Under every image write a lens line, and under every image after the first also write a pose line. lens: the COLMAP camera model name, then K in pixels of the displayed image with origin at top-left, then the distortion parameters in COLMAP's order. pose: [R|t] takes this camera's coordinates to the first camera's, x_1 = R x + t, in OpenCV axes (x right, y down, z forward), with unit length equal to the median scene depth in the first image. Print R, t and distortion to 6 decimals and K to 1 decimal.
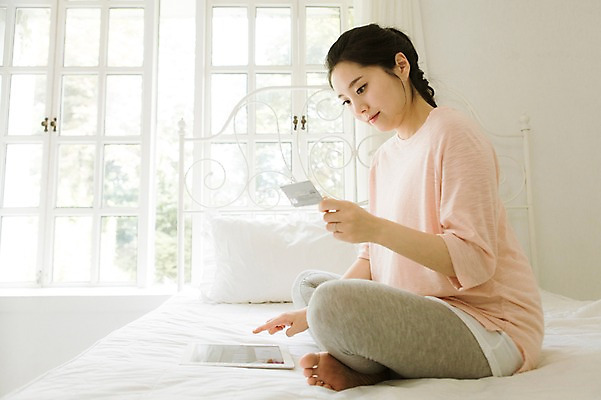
lens RADIAL K [[445.9, 0, 262.4], [0, 445.9, 184.2], [0, 0, 1]] dist [-0.003388, -0.001352]
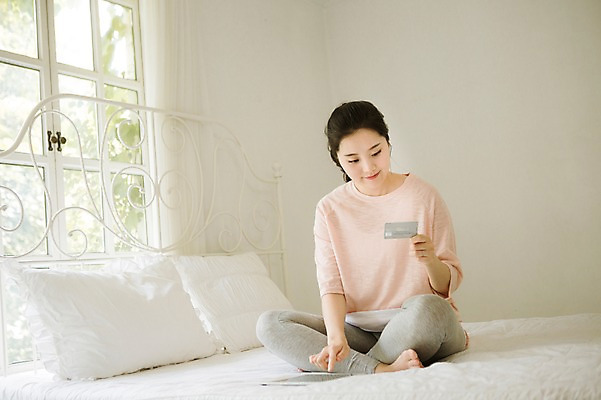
lens RADIAL K [[763.5, 0, 300.5], [0, 763.5, 200.0], [0, 0, 1]] dist [0.017031, 0.000529]
pose [[0.569579, 0.045557, 0.820673, -0.815832], [-0.009921, 0.998771, -0.048558, 0.015727], [-0.821877, 0.019516, 0.569331, -0.036286]]
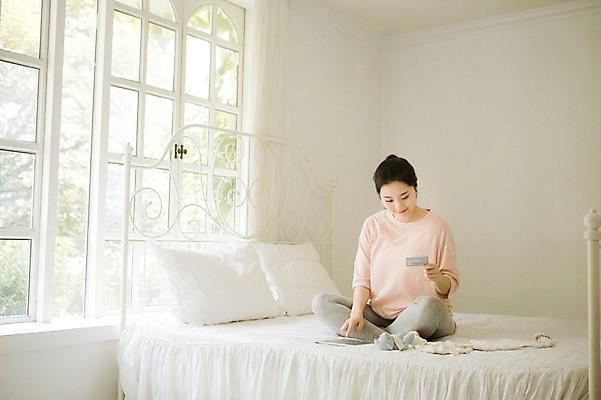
lens RADIAL K [[710.0, 0, 300.5], [0, 710.0, 200.0], [0, 0, 1]] dist [0.008566, -0.005878]
pose [[0.610644, 0.070940, 0.788721, -1.171901], [-0.115538, 0.993303, 0.000111, -0.070716], [-0.783431, -0.091195, 0.614751, -0.248549]]
